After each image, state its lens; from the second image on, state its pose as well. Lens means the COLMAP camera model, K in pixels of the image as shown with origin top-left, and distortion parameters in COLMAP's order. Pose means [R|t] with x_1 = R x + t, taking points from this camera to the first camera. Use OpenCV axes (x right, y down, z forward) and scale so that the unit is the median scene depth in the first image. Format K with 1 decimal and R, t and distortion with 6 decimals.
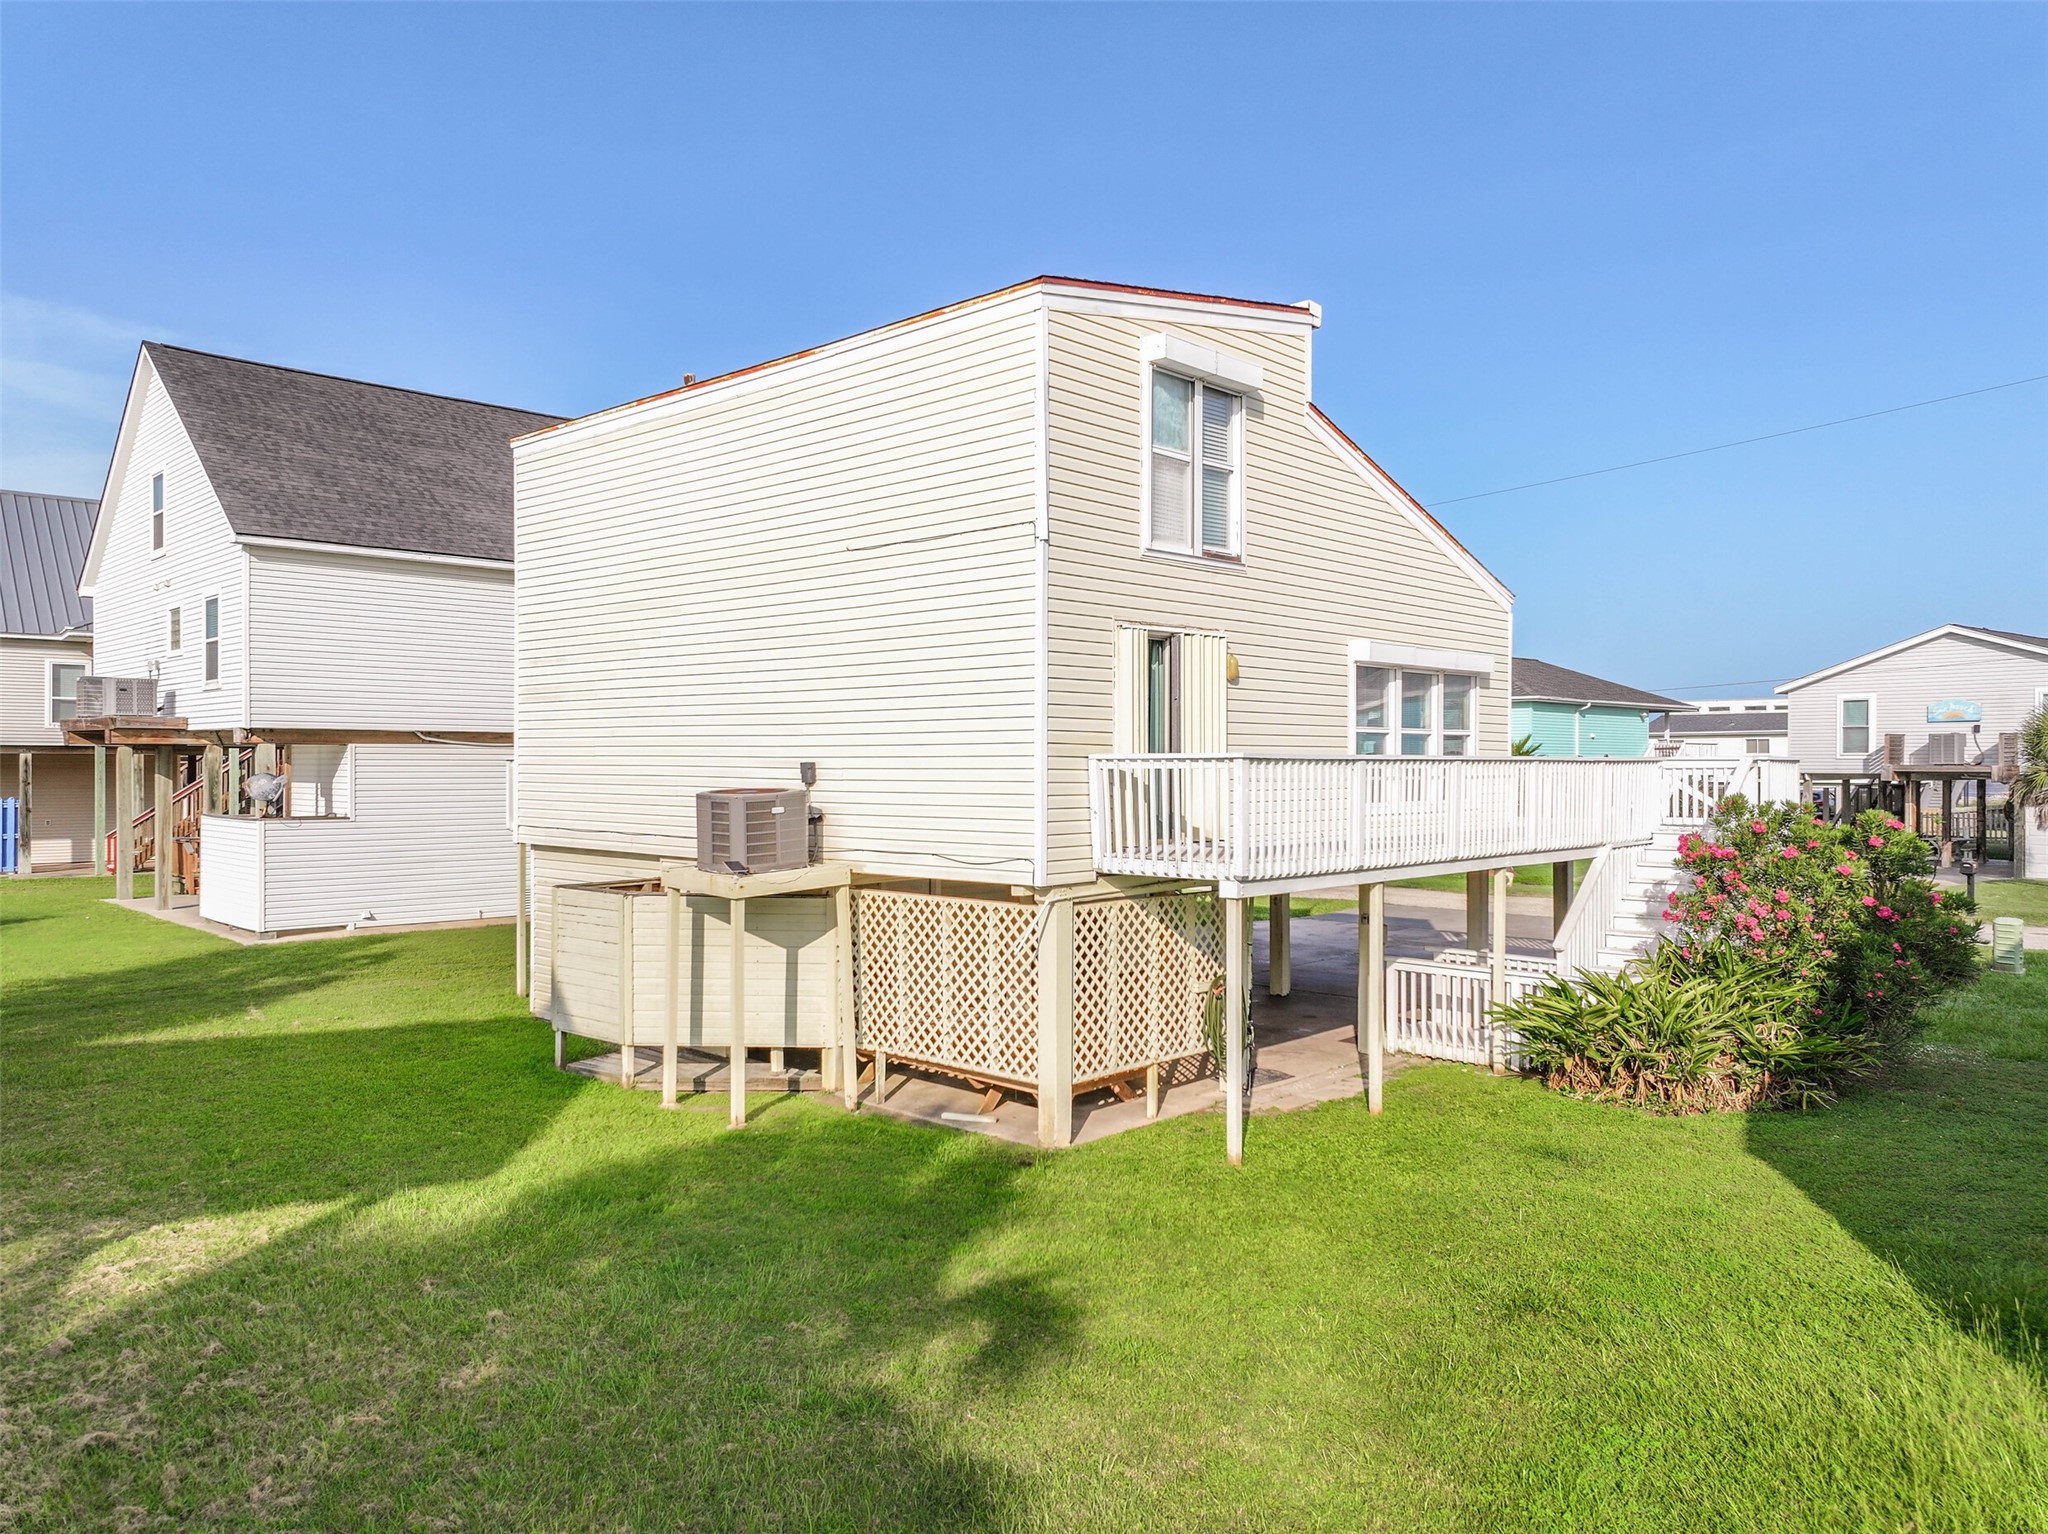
lens RADIAL K [[1430.9, 0, 1020.7], [0, 1430.9, 768.2], [0, 0, 1]] dist [0.003616, 0.007088]
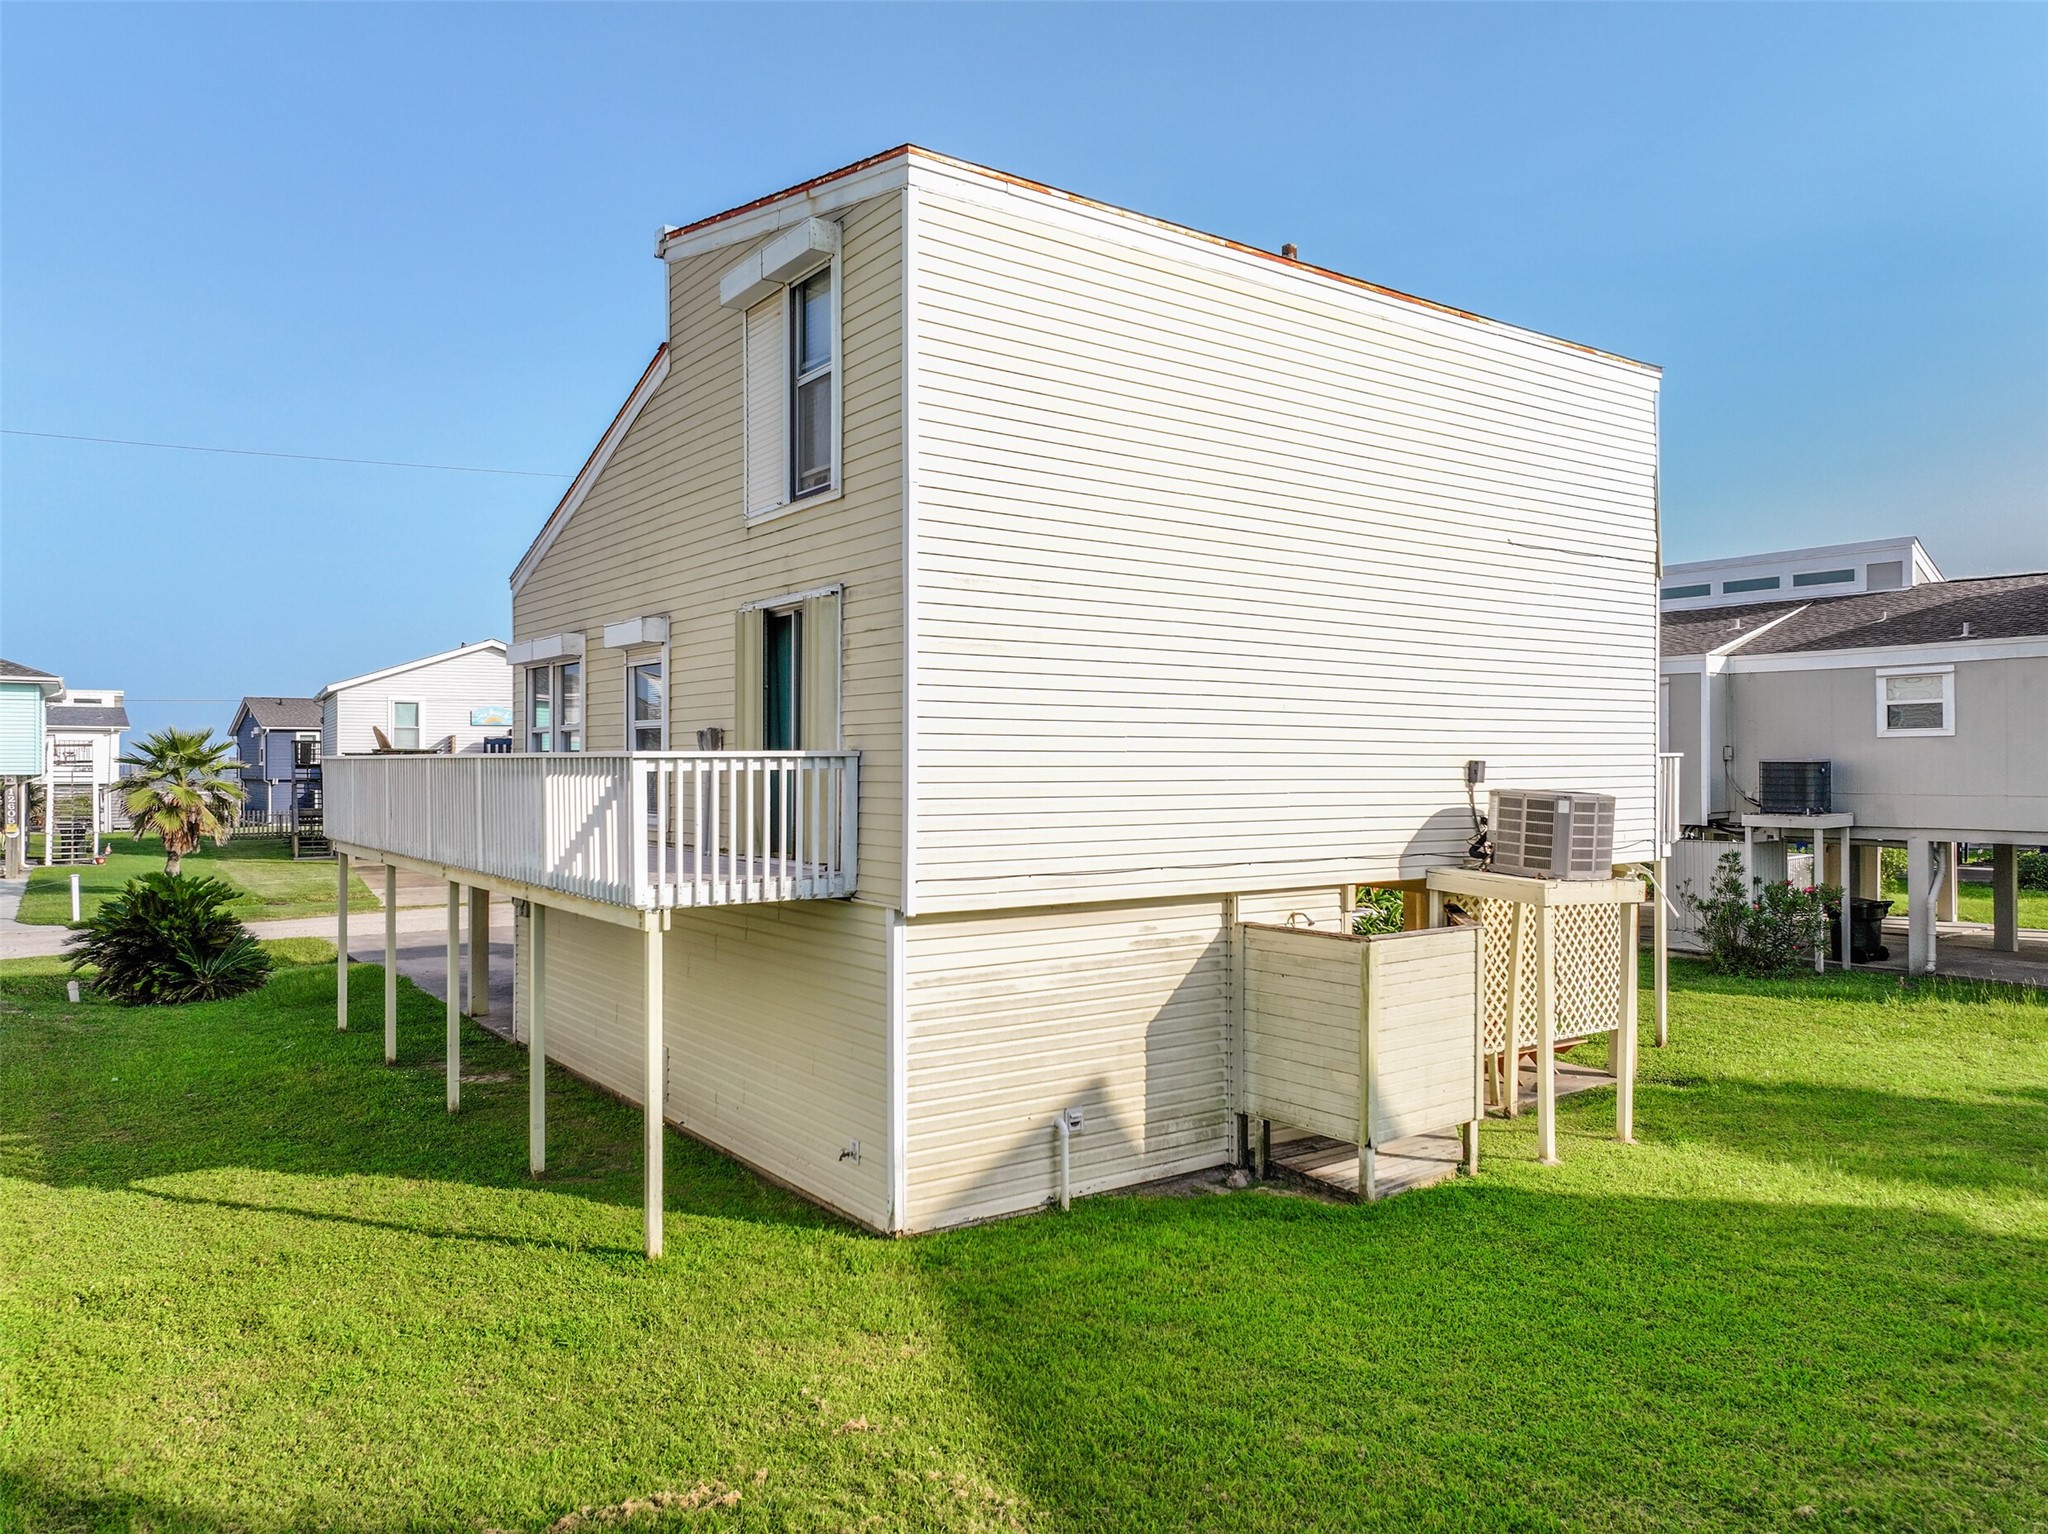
lens RADIAL K [[1430.9, 0, 1020.7], [0, 1430.9, 768.2], [0, 0, 1]] dist [0.003616, 0.007088]
pose [[0.199173, -0.004546, 0.979954, -0.971133], [0.002616, 0.999988, 0.004108, -0.007554], [-0.979961, 0.001745, 0.199182, 0.974807]]
